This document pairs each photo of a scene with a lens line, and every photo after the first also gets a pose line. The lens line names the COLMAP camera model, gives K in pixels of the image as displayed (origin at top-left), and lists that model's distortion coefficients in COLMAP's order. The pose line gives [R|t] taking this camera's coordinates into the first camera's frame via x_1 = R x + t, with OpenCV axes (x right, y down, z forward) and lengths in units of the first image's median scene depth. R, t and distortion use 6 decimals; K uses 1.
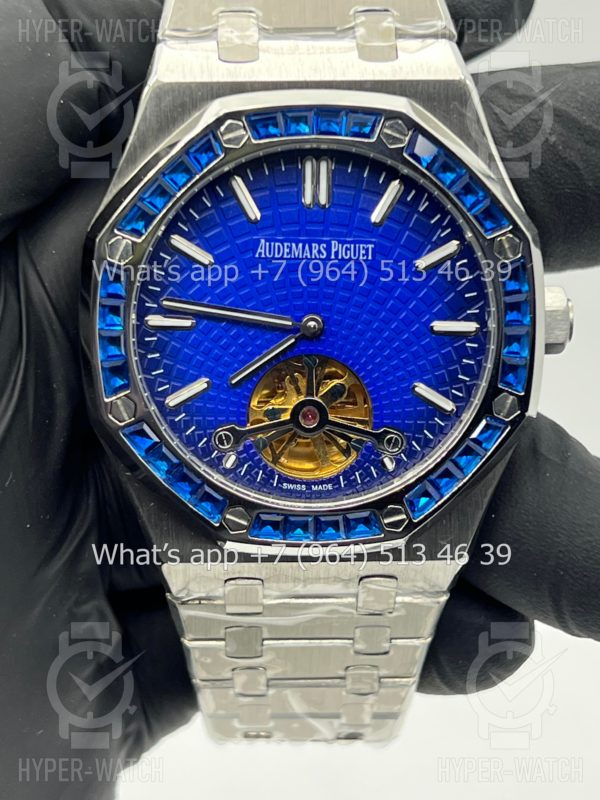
lens RADIAL K [[1845.4, 0, 299.5], [0, 1845.4, 401.0], [0, 0, 1]] dist [0.062583, 0.000000]
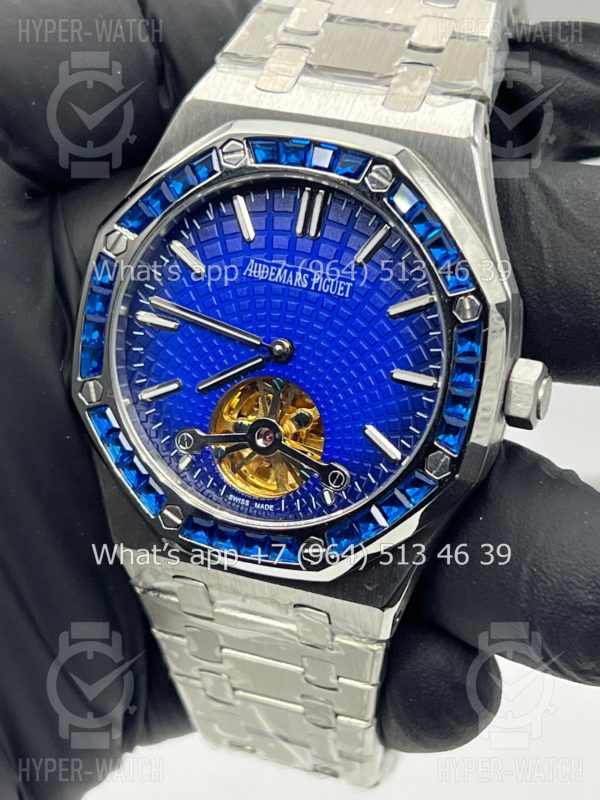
lens RADIAL K [[1845.4, 0, 303.7], [0, 1845.4, 399.7], [0, 0, 1]] dist [0.062583, 0.000000]
pose [[0.918099, 0.196960, -0.343948, 0.378991], [-0.213033, 0.977002, -0.009173, -0.006755], [0.334231, 0.081694, 0.938944, 0.036474]]
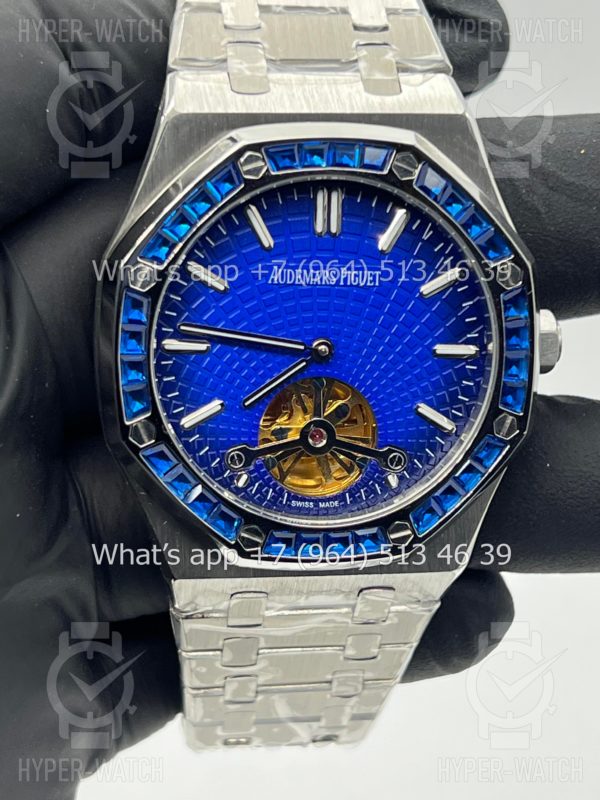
lens RADIAL K [[1845.4, 0, 302.0], [0, 1845.4, 399.9], [0, 0, 1]] dist [0.062583, 0.000000]
pose [[0.992552, -0.004113, 0.121750, -0.130616], [0.001952, 0.999839, 0.017864, -0.030906], [-0.121803, -0.017493, 0.992400, -0.028548]]
